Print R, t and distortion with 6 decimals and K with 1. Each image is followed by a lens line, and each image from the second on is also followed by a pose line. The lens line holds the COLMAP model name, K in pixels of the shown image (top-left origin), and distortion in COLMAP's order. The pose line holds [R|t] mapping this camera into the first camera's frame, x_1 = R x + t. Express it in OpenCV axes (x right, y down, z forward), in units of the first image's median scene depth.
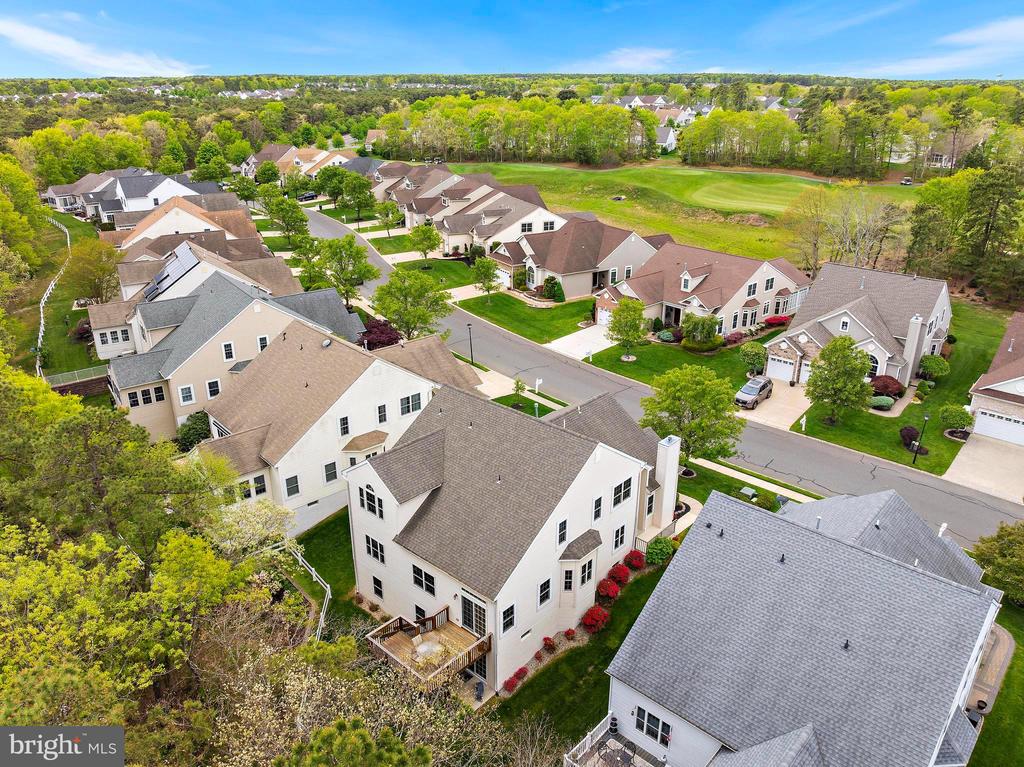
lens RADIAL K [[734.2, 0, 517.5], [0, 734.2, 365.6], [0, 0, 1]] dist [-0.042241, 0.001482]
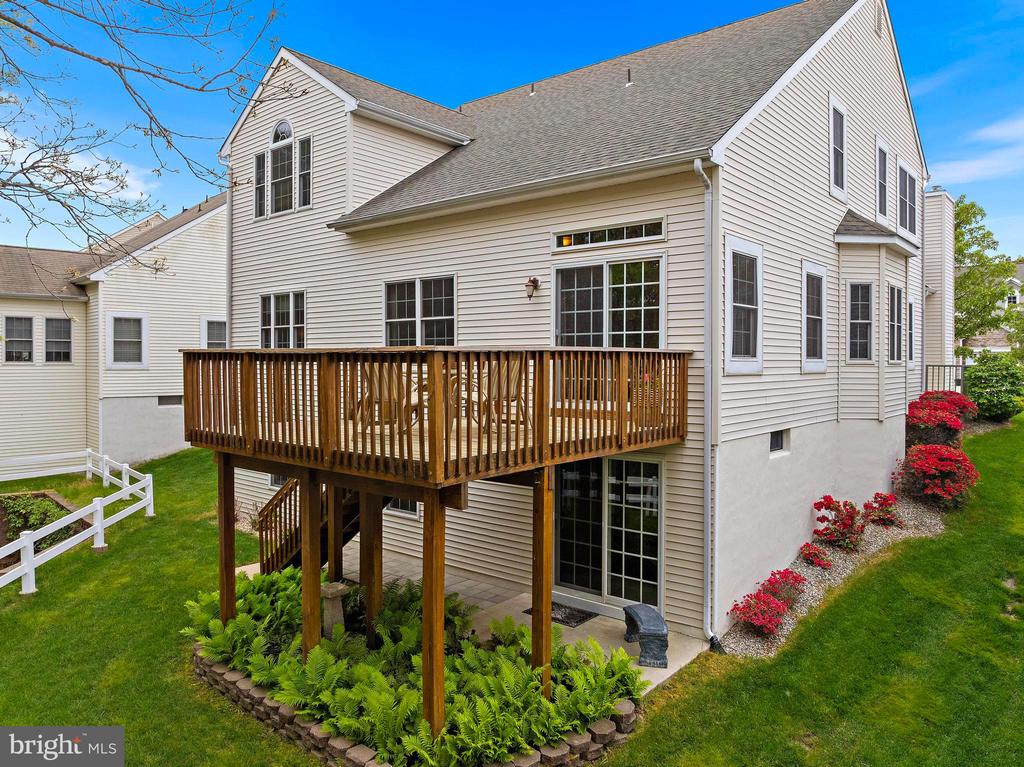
lens RADIAL K [[734.2, 0, 517.5], [0, 734.2, 365.6], [0, 0, 1]] dist [-0.042241, 0.001482]
pose [[0.999509, -0.014587, 0.027737, -0.094350], [0.023498, 0.934439, -0.355346, 0.424729], [-0.020735, 0.355823, 0.934323, 0.704111]]
